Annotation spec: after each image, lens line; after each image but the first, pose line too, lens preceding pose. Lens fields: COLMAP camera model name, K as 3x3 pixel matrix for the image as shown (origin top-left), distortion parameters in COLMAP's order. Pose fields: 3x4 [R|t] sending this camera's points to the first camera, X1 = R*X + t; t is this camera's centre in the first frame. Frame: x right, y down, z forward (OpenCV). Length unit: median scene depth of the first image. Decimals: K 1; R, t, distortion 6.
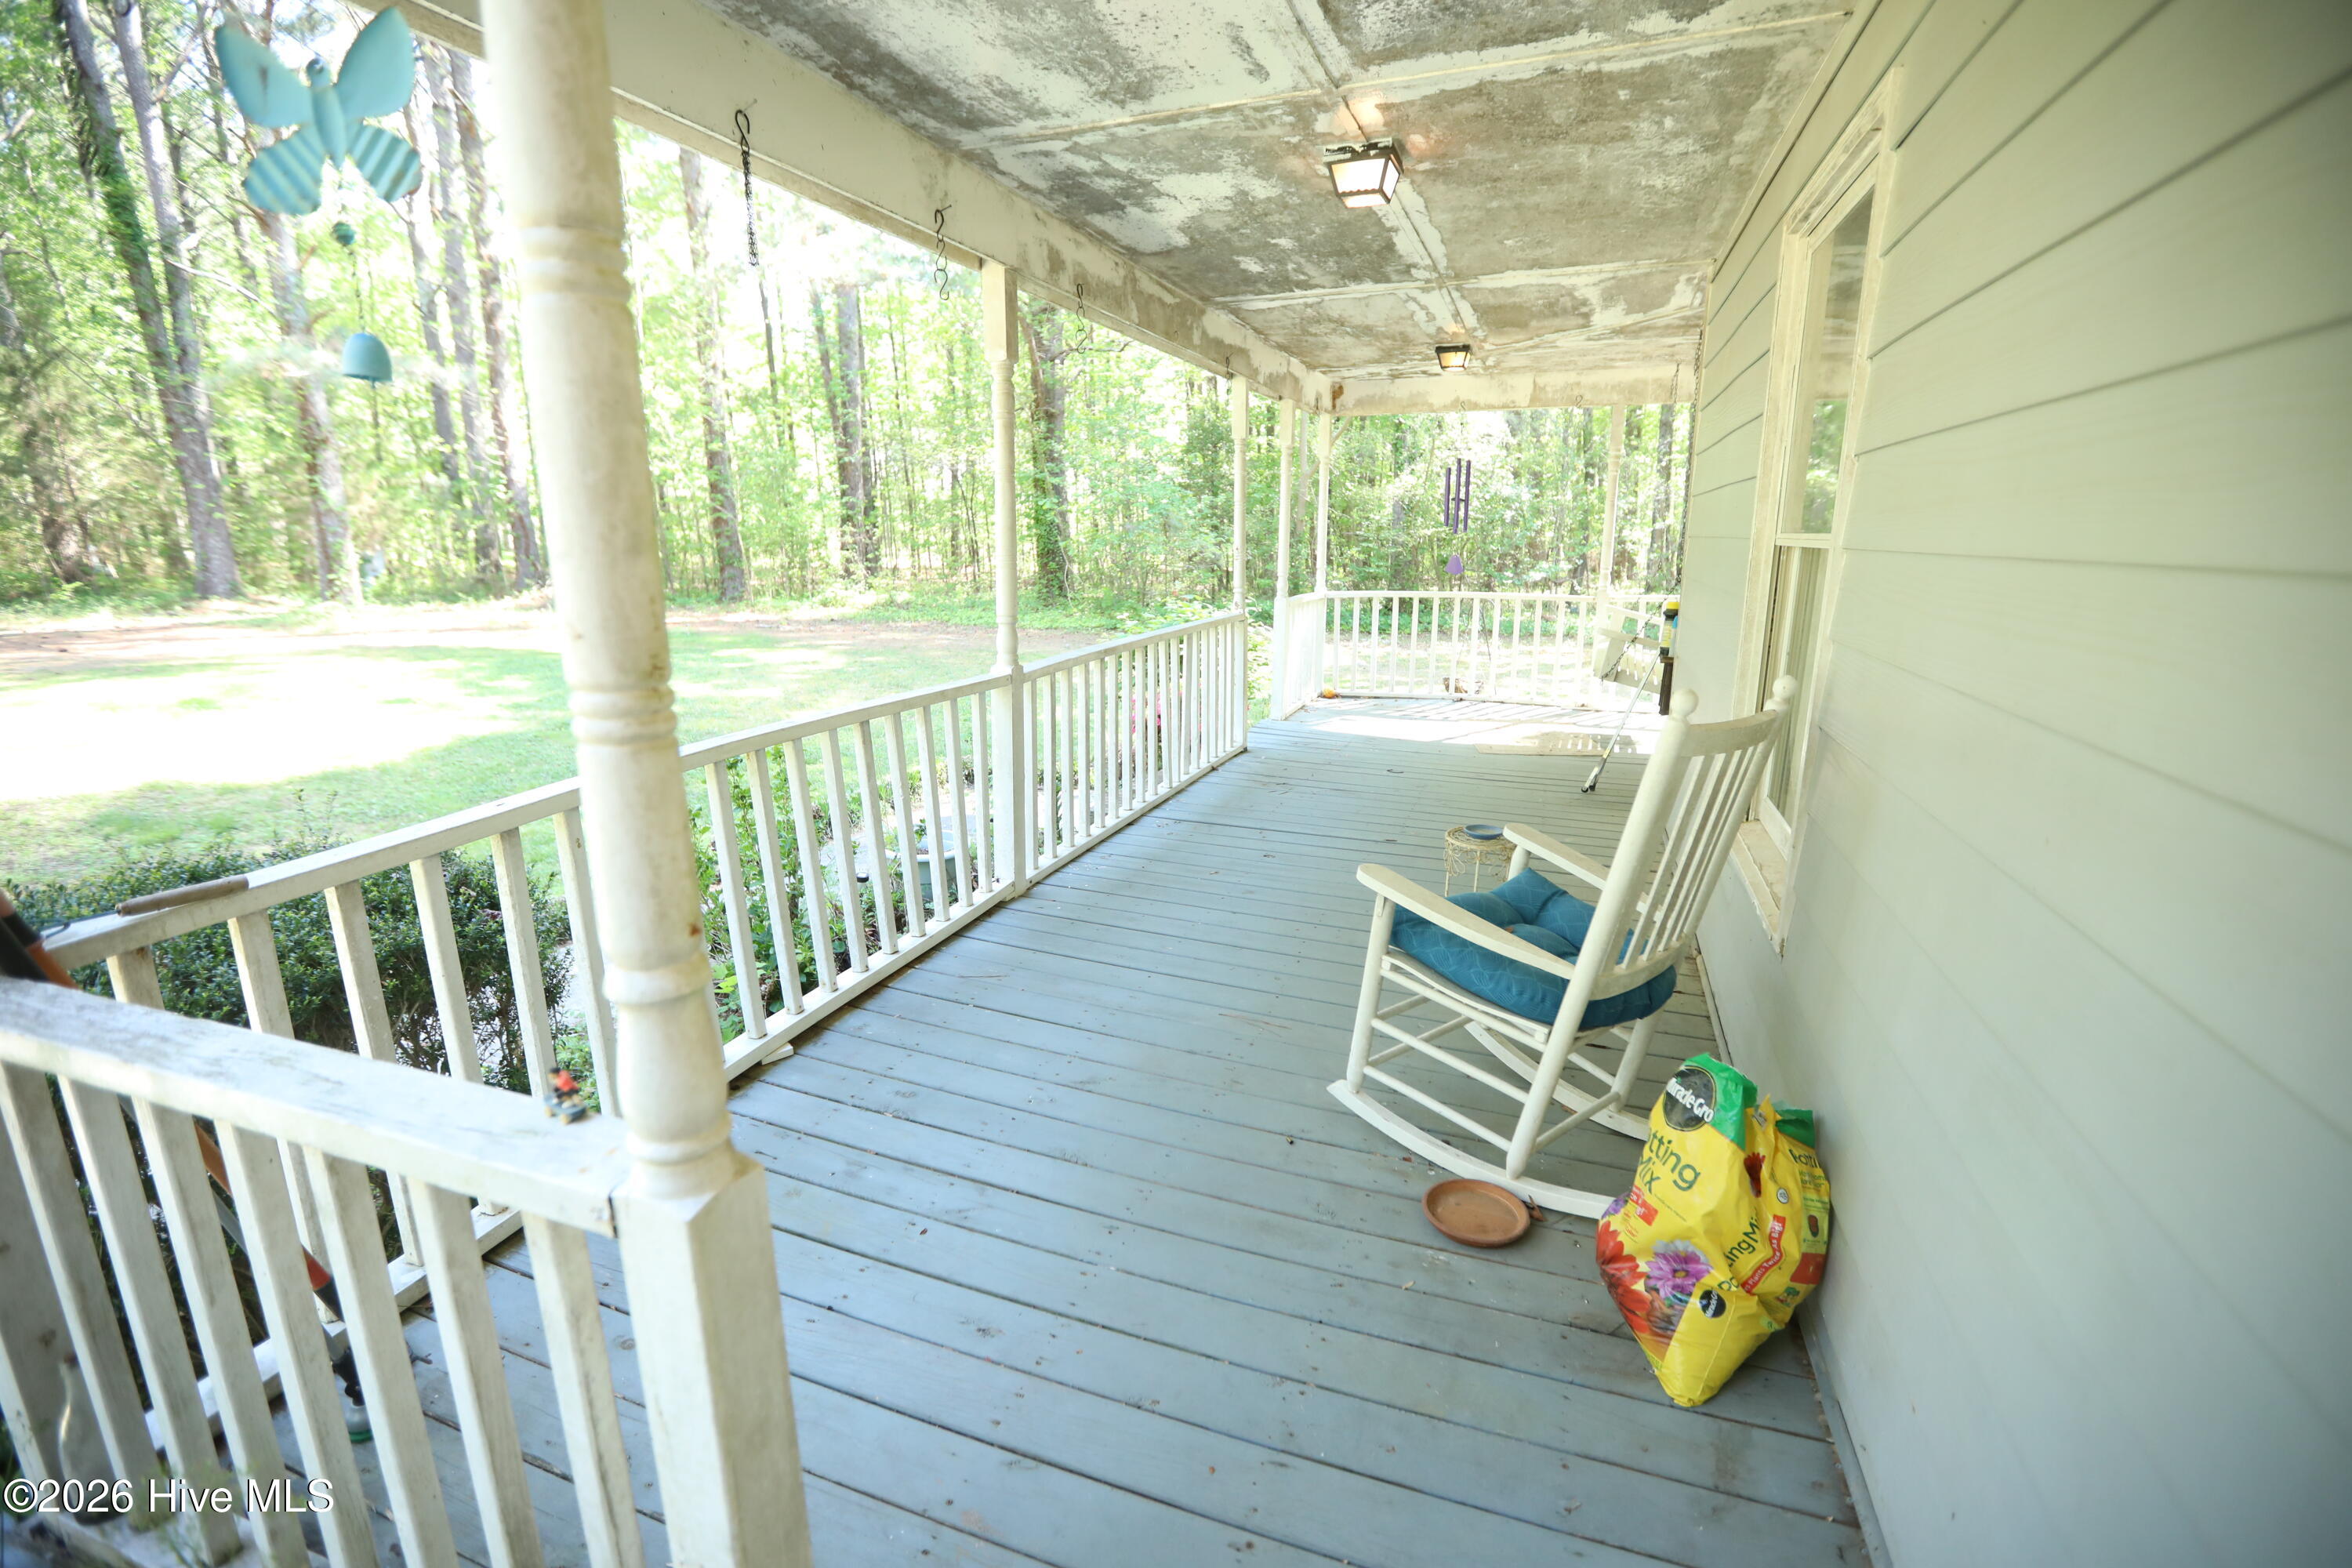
lens RADIAL K [[1061.5, 0, 1167.8], [0, 1061.5, 783.5], [0, 0, 1]] dist [-0.038624, 0.007968]
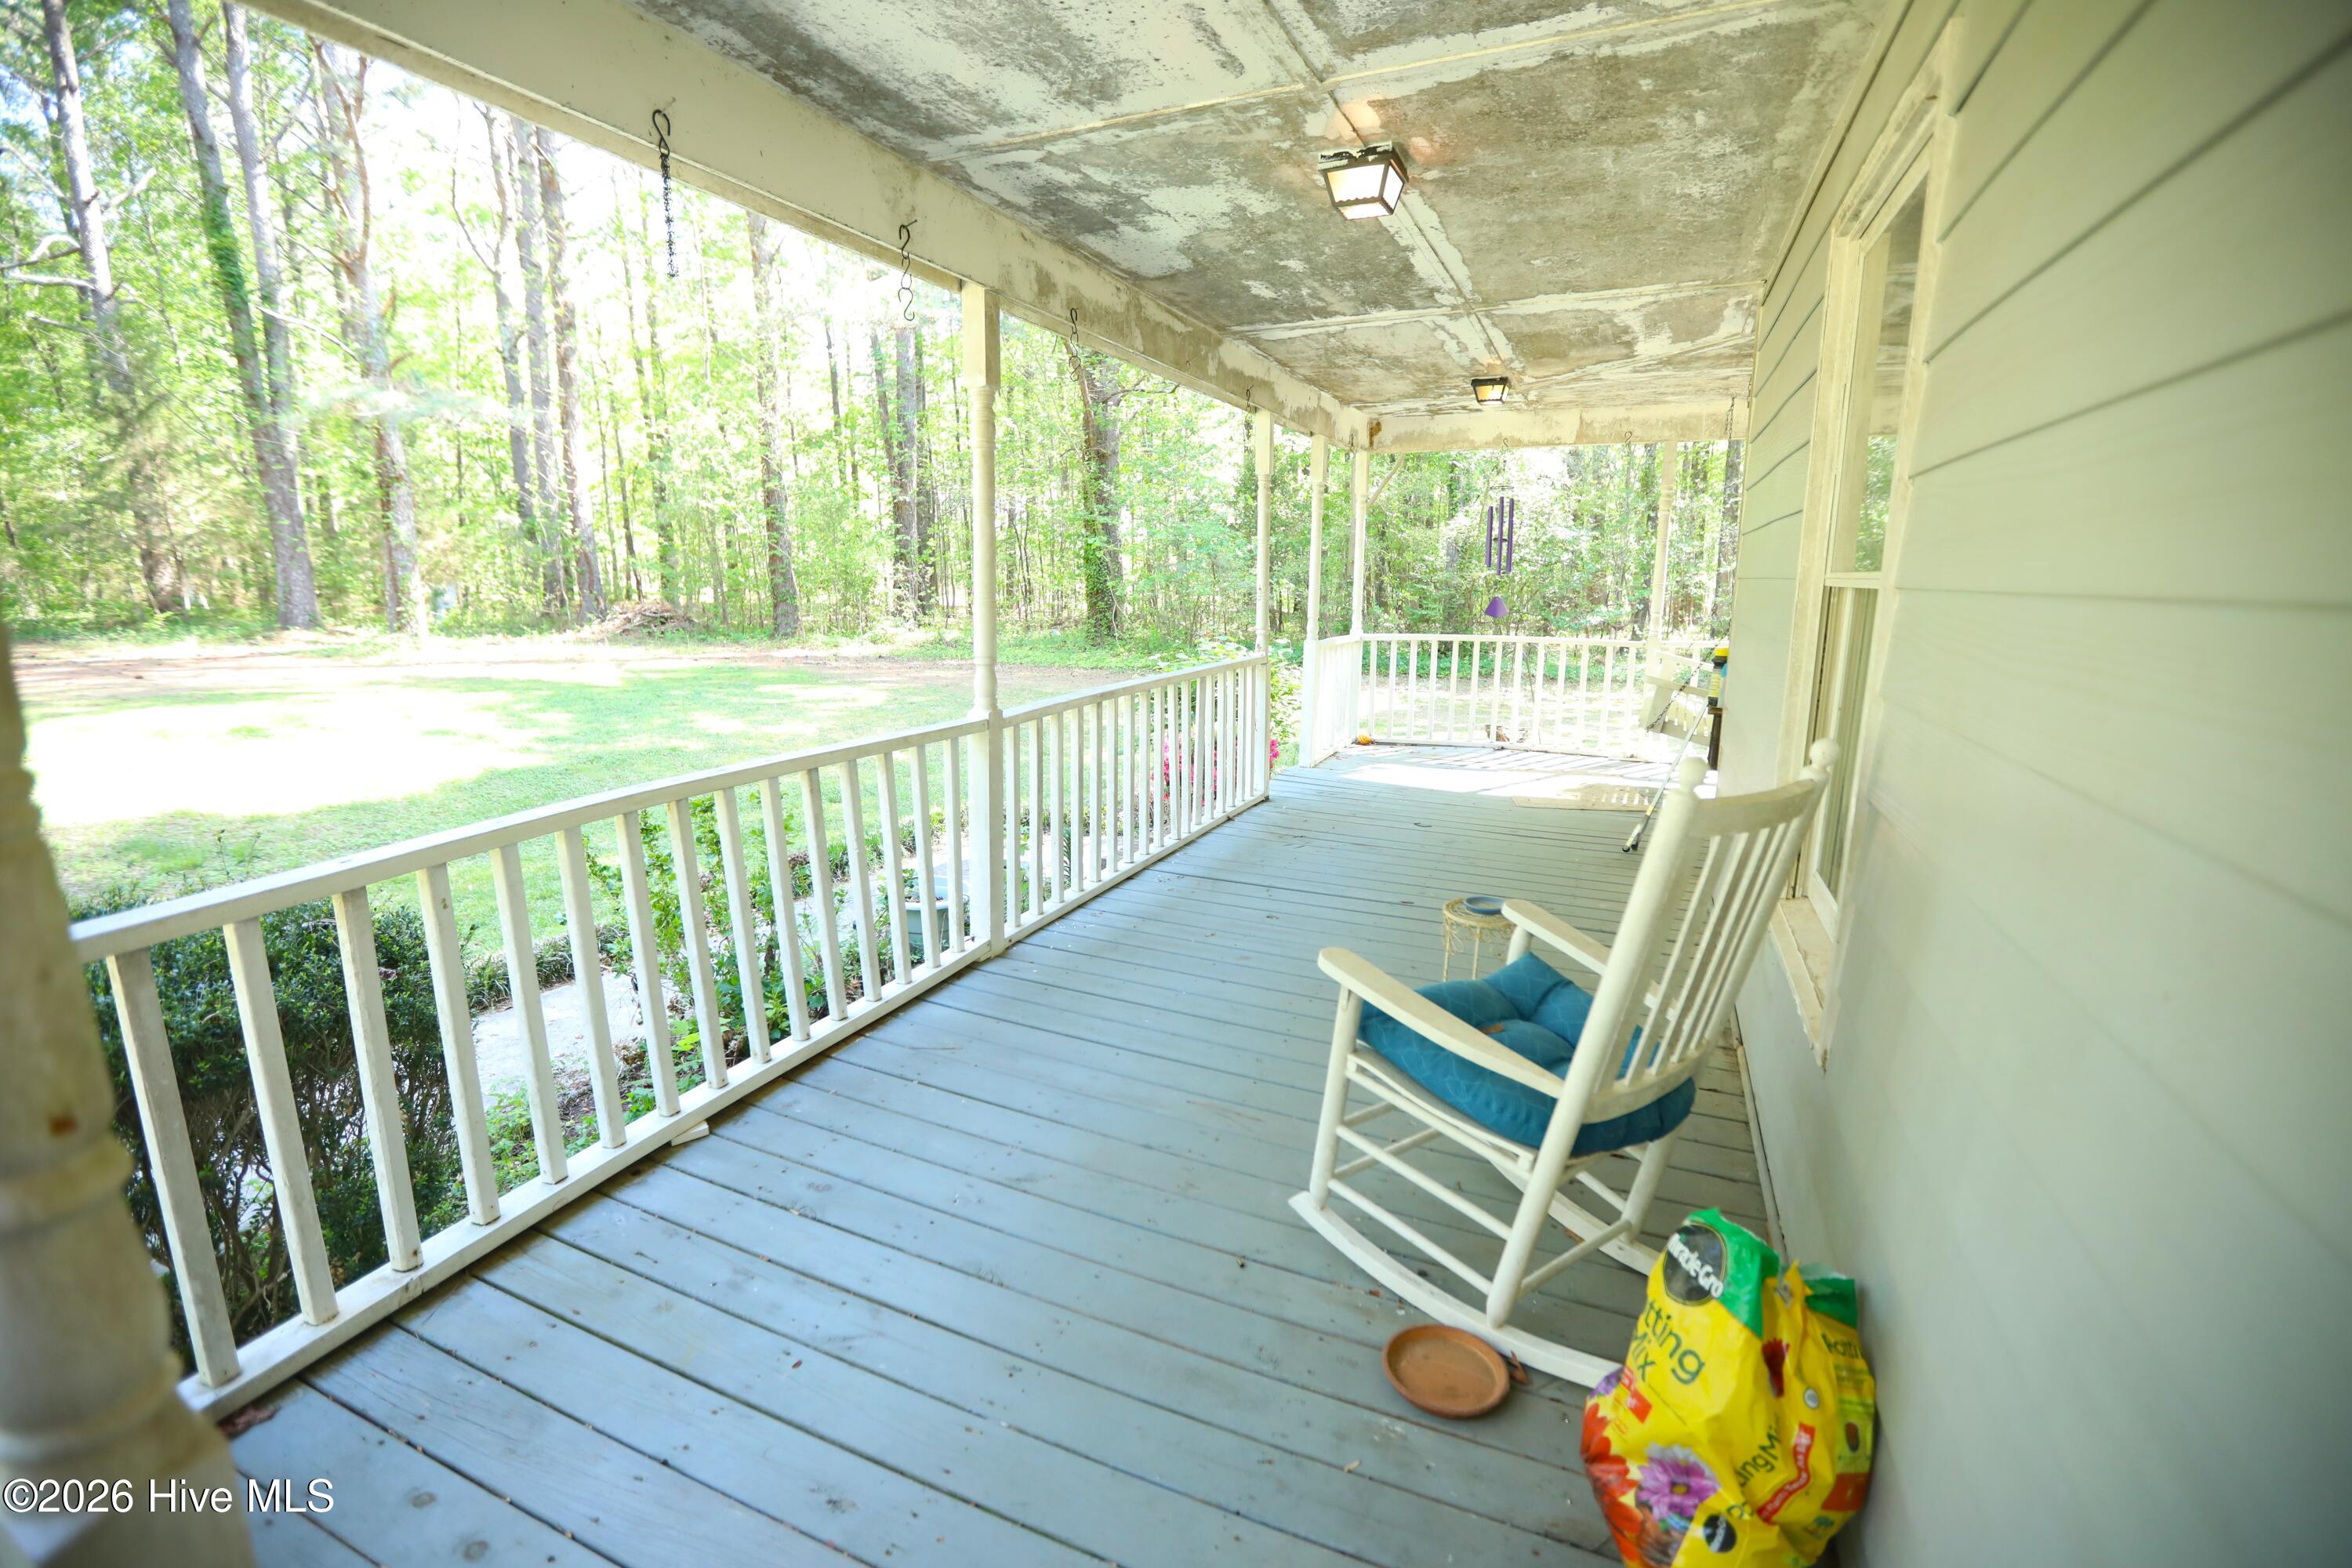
lens RADIAL K [[1061.5, 0, 1167.3], [0, 1061.5, 782.7], [0, 0, 1]] dist [-0.038624, 0.007968]
pose [[0.998355, 0.016972, -0.054763, 0.066908], [-0.019049, 0.999110, -0.037635, -0.015576], [0.054075, 0.038616, 0.997790, 0.083888]]
